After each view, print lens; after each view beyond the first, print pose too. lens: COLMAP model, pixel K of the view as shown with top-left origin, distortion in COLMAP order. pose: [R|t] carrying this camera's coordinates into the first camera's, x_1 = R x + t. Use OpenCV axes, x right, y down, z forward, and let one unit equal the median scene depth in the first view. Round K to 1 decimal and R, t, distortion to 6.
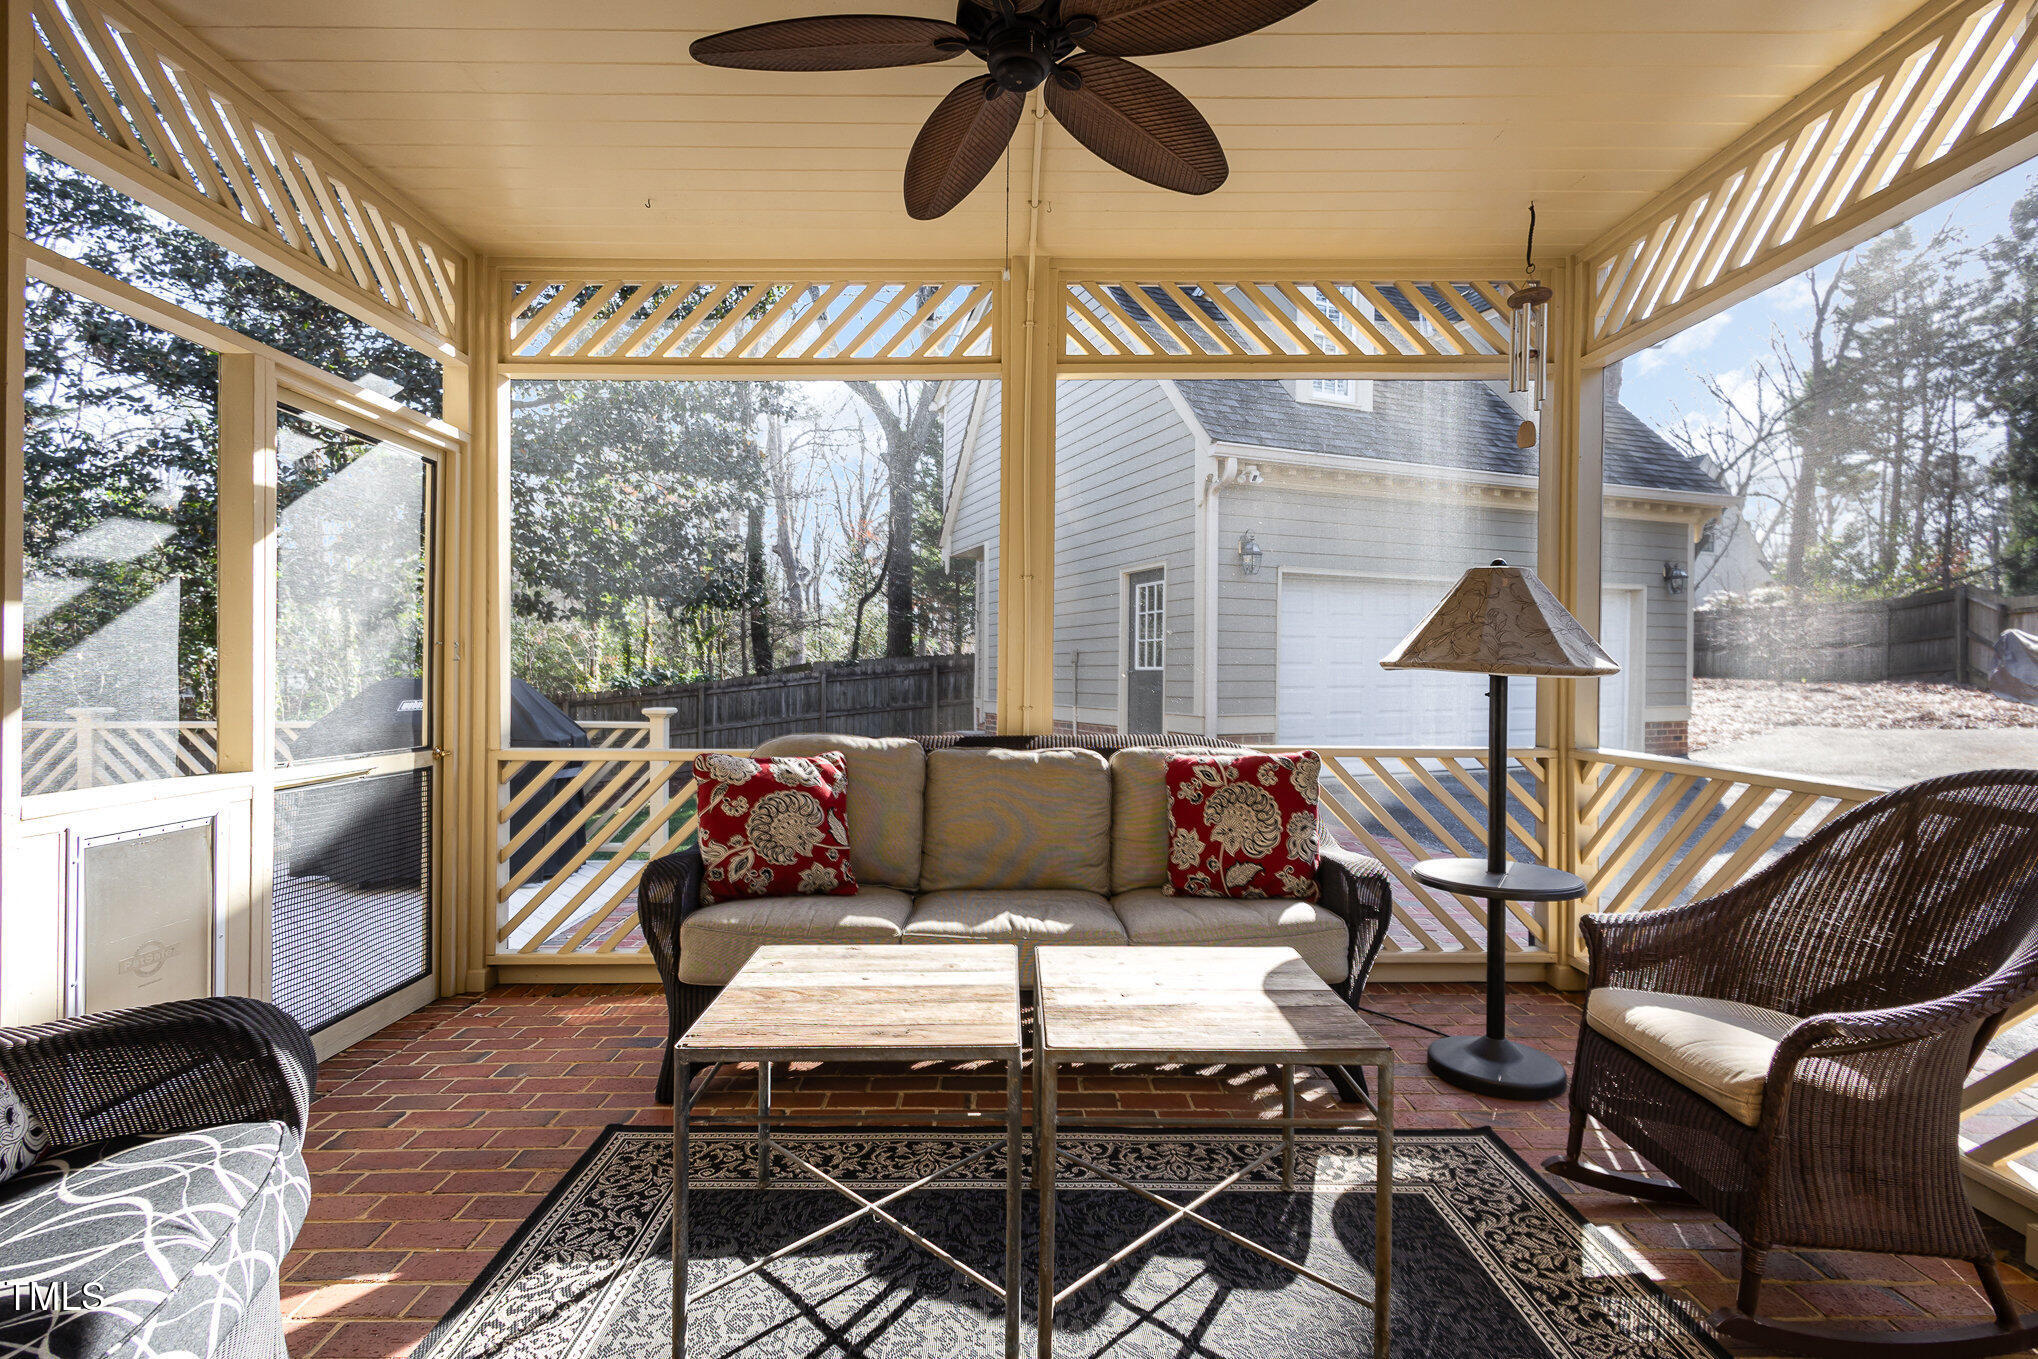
lens RADIAL K [[951.3, 0, 1012.8], [0, 951.3, 668.7], [0, 0, 1]] dist [0.000025, 0.000467]
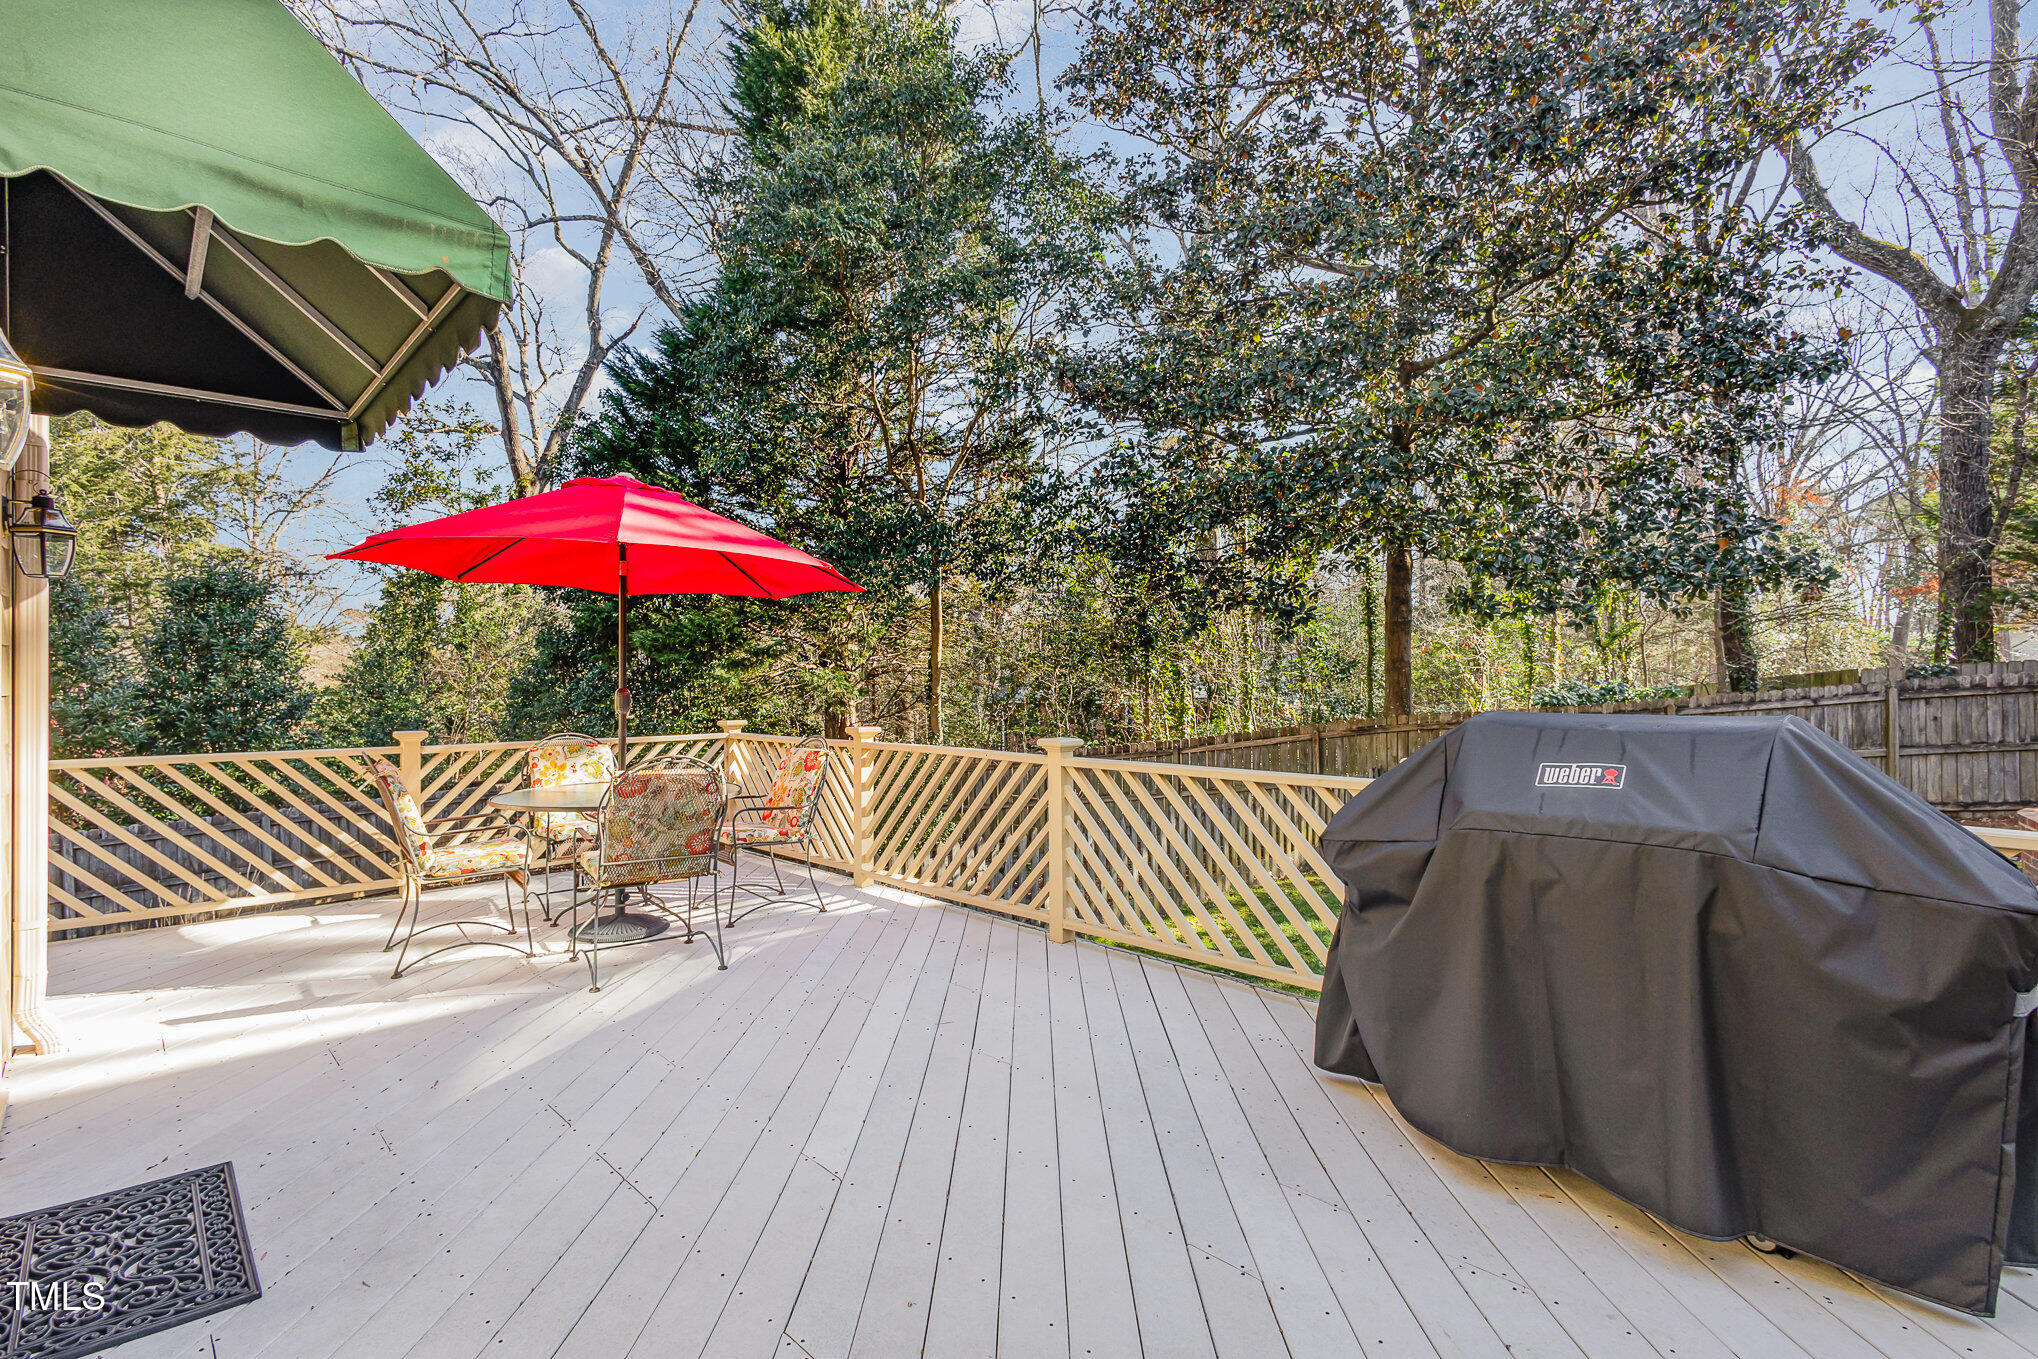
lens RADIAL K [[951.3, 0, 1017.1], [0, 951.3, 680.9], [0, 0, 1]] dist [0.000025, 0.000467]
pose [[0.683409, -0.006634, -0.730006, -0.205953], [0.005235, 0.999978, -0.004186, 0.000965], [0.730017, -0.000961, 0.683428, 0.213909]]
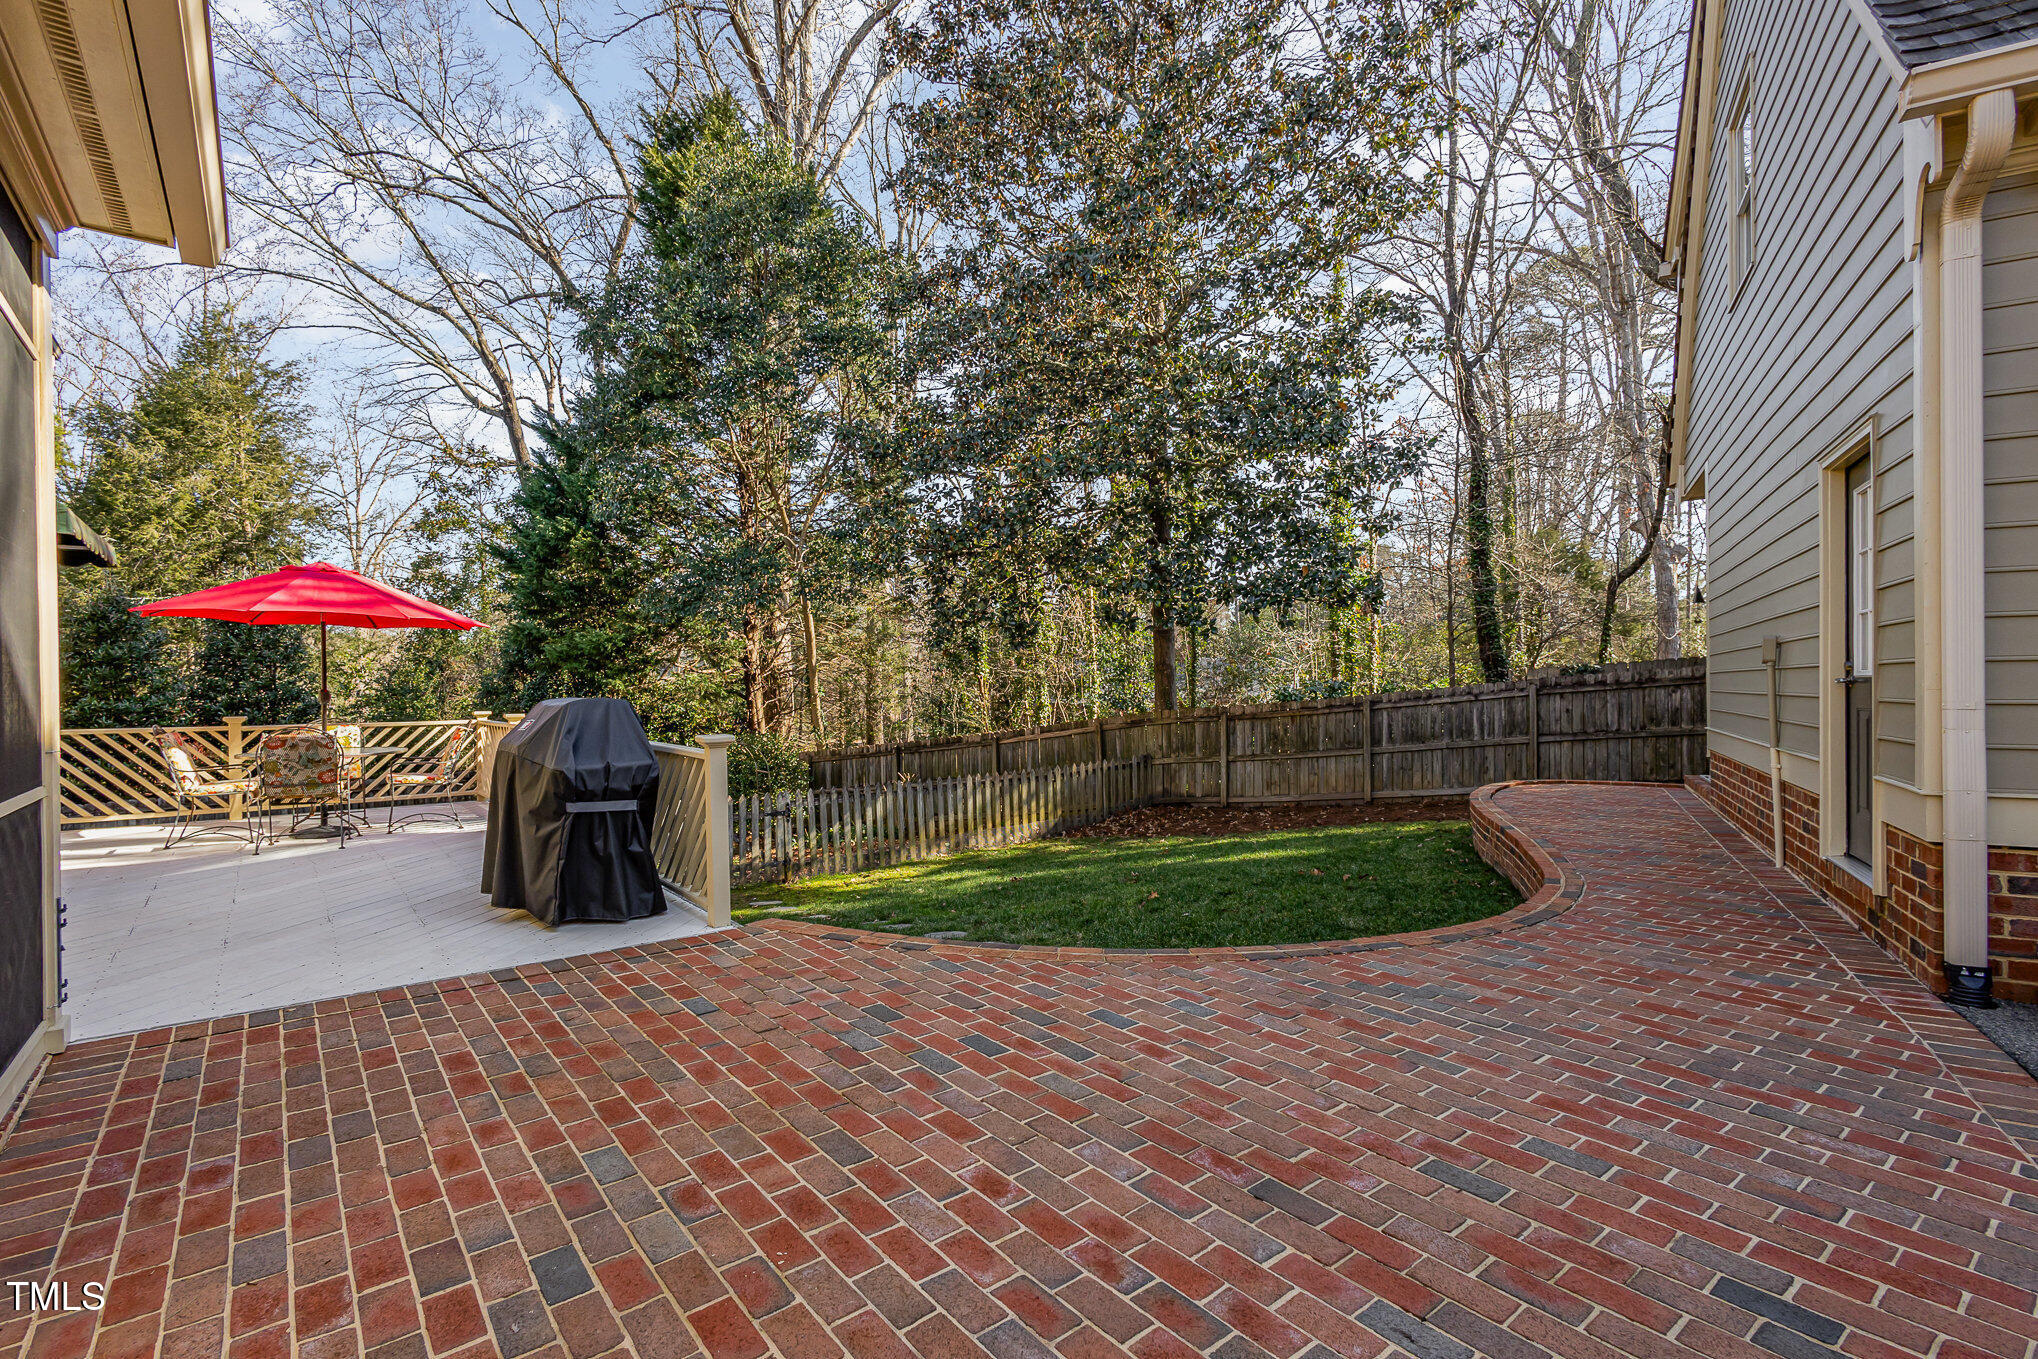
lens RADIAL K [[951.3, 0, 1008.7], [0, 951.3, 686.9], [0, 0, 1]] dist [0.000025, 0.000467]
pose [[0.609650, -0.006099, -0.792647, 0.213329], [0.010321, 0.999947, 0.000244, 0.004799], [0.792603, -0.008329, 0.609681, 0.341081]]
